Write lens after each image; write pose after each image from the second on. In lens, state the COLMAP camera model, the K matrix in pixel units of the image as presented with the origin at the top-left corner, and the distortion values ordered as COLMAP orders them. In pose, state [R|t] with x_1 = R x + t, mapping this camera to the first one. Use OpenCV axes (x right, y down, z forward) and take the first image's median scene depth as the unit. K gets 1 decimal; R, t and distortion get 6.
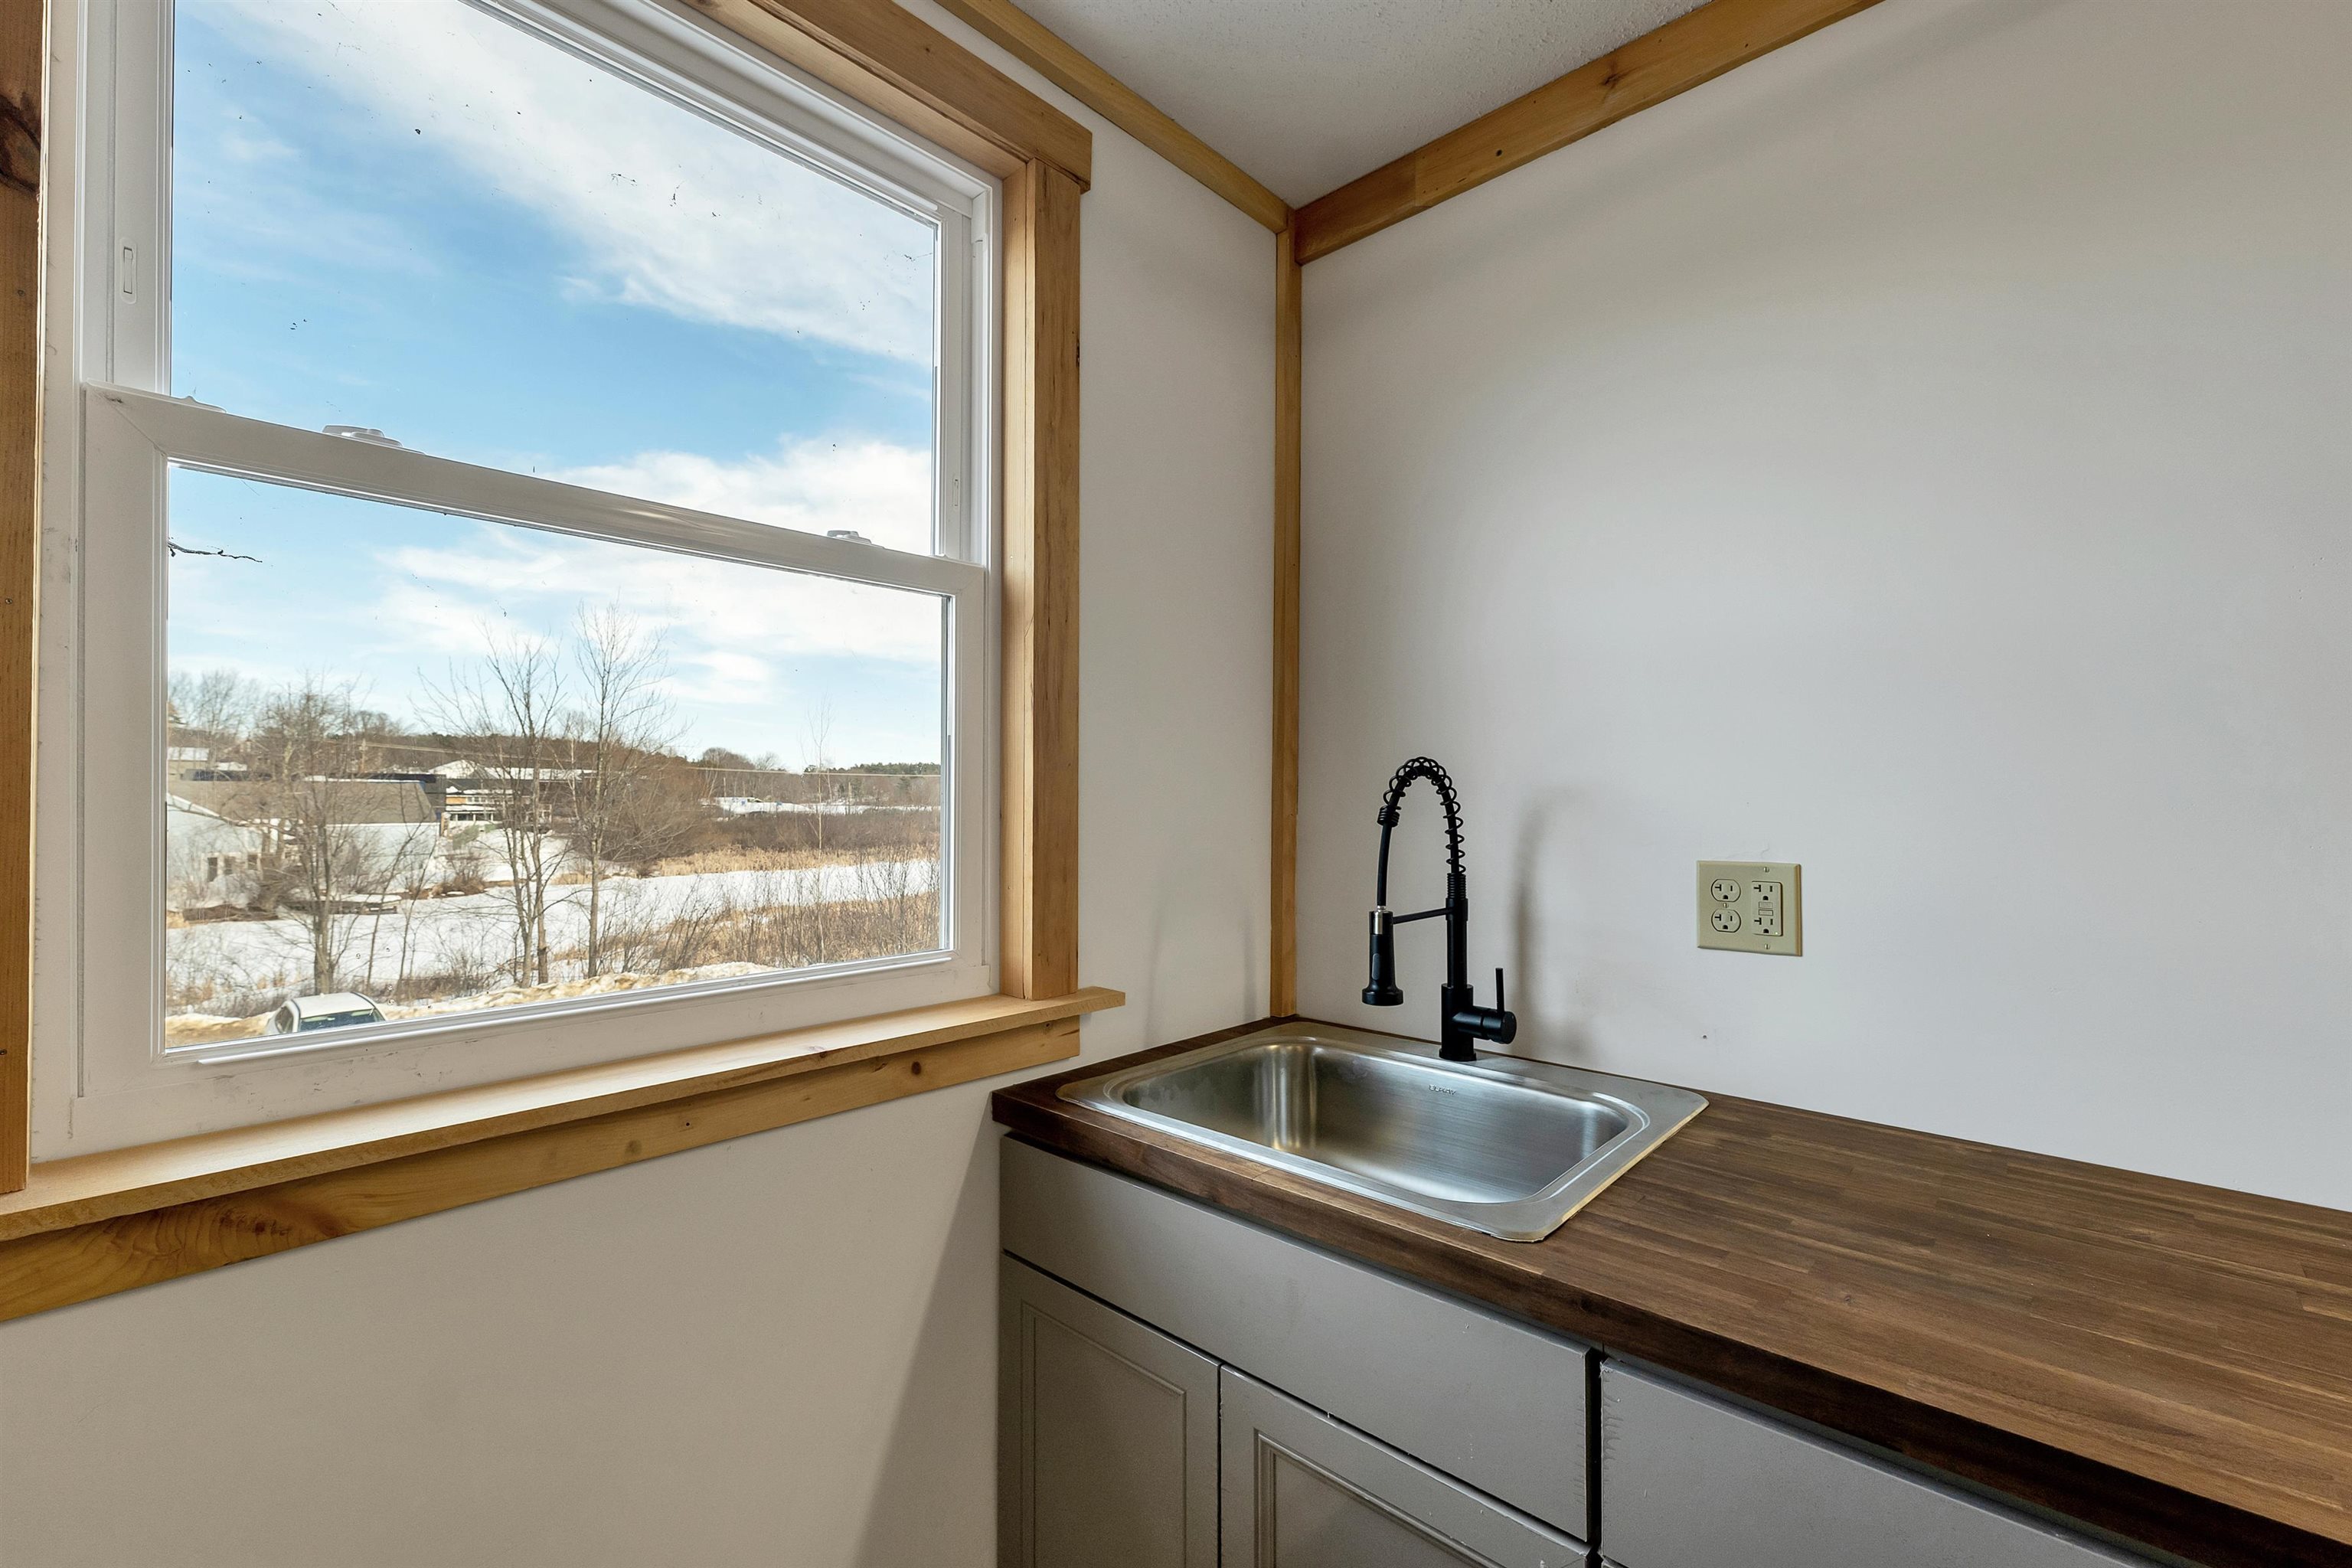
lens RADIAL K [[985.8, 0, 1178.2], [0, 985.8, 785.9], [0, 0, 1]] dist [0.001756, 0.000269]
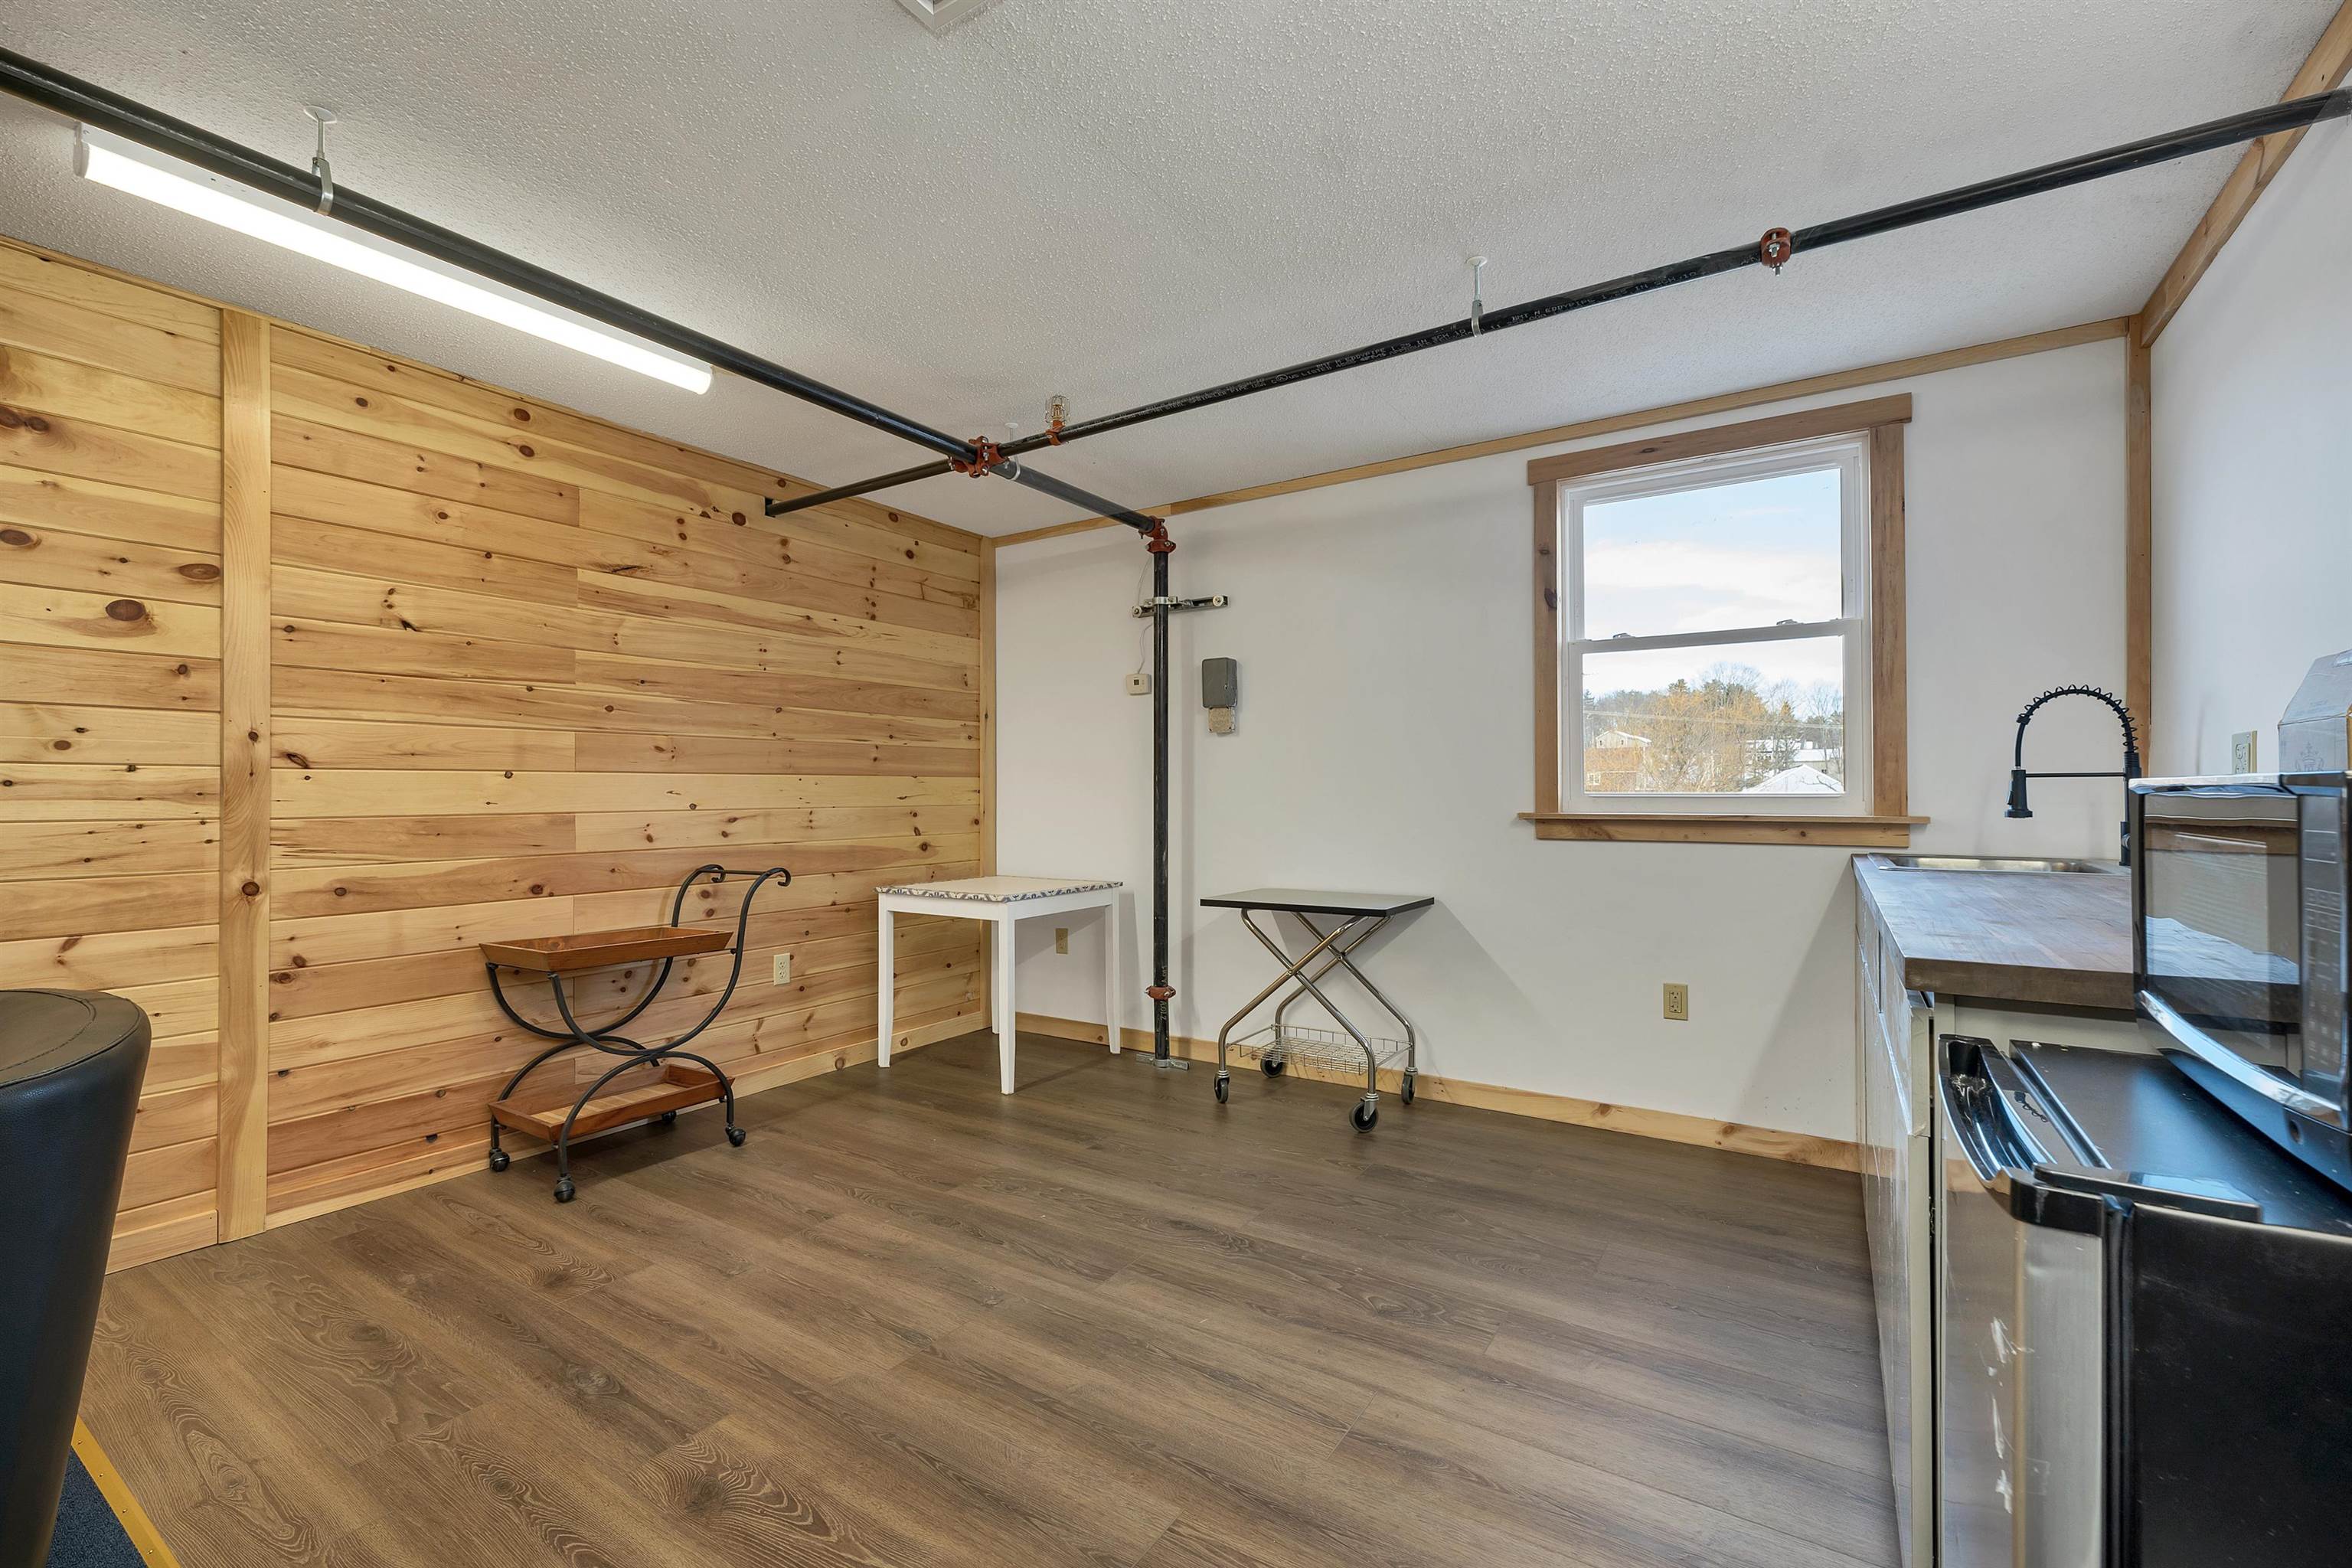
lens RADIAL K [[985.8, 0, 1178.2], [0, 985.8, 790.1], [0, 0, 1]] dist [0.001756, 0.000269]
pose [[0.169644, -0.006120, -0.985486, 1.787081], [0.008572, 0.999952, -0.004734, 0.161905], [0.985468, -0.007644, 0.169688, -0.903676]]
